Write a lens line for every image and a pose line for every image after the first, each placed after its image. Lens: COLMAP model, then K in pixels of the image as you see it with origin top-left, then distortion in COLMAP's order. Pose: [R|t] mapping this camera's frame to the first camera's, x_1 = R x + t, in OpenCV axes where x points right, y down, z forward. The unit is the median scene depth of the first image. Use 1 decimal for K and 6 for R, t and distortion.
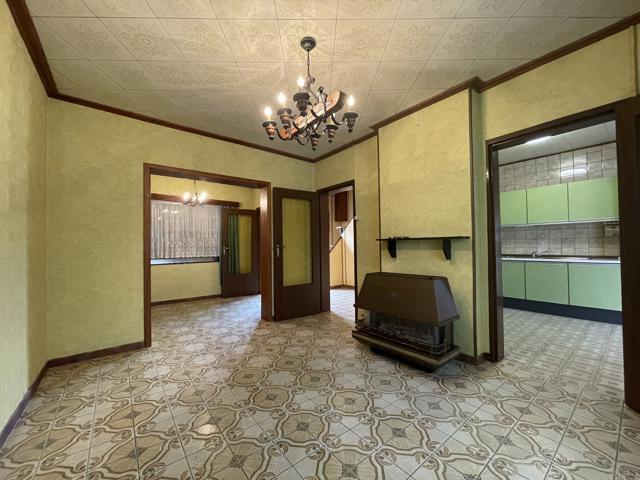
lens RADIAL K [[257.7, 0, 319.7], [0, 257.7, 242.3], [0, 0, 1]] dist [0.000311, -0.000518]
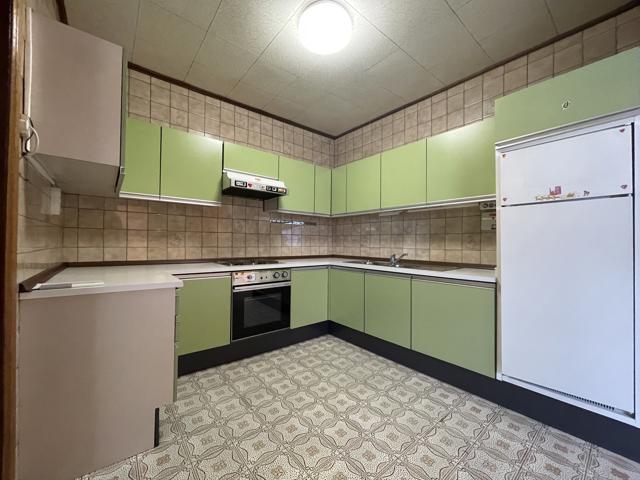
lens RADIAL K [[257.7, 0, 321.1], [0, 257.7, 242.1], [0, 0, 1]] dist [0.000311, -0.000518]
pose [[0.999747, 0.016250, 0.015544, 1.110017], [-0.016440, 0.999791, 0.012186, 0.001695], [-0.015343, -0.012439, 0.999805, 0.642917]]
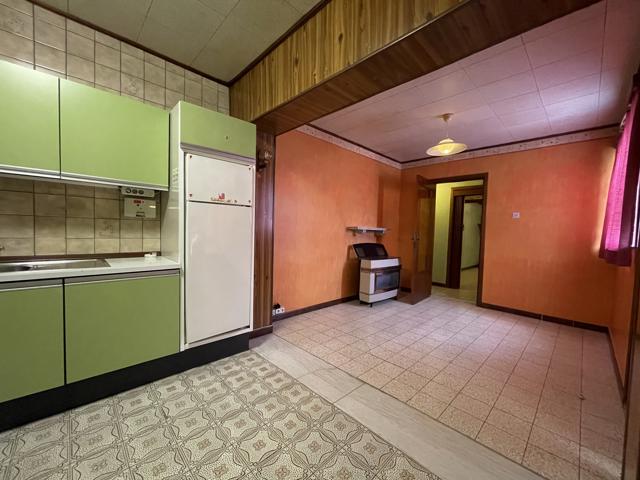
lens RADIAL K [[257.7, 0, 320.8], [0, 257.7, 242.1], [0, 0, 1]] dist [0.000311, -0.000518]
pose [[-0.097940, -0.037548, 0.994484, 0.800202], [-0.042231, 0.998545, 0.033543, -0.009515], [-0.994296, -0.038713, -0.099383, 0.967361]]
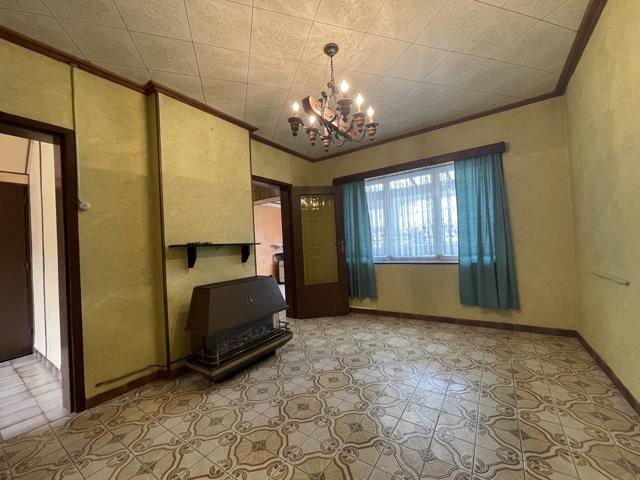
lens RADIAL K [[257.7, 0, 320.0], [0, 257.7, 242.0], [0, 0, 1]] dist [0.000311, -0.000518]
pose [[-0.285178, 0.041344, 0.957582, -0.704827], [0.044104, 0.998577, -0.029979, 0.023536], [-0.957459, 0.033683, -0.286596, 0.969413]]
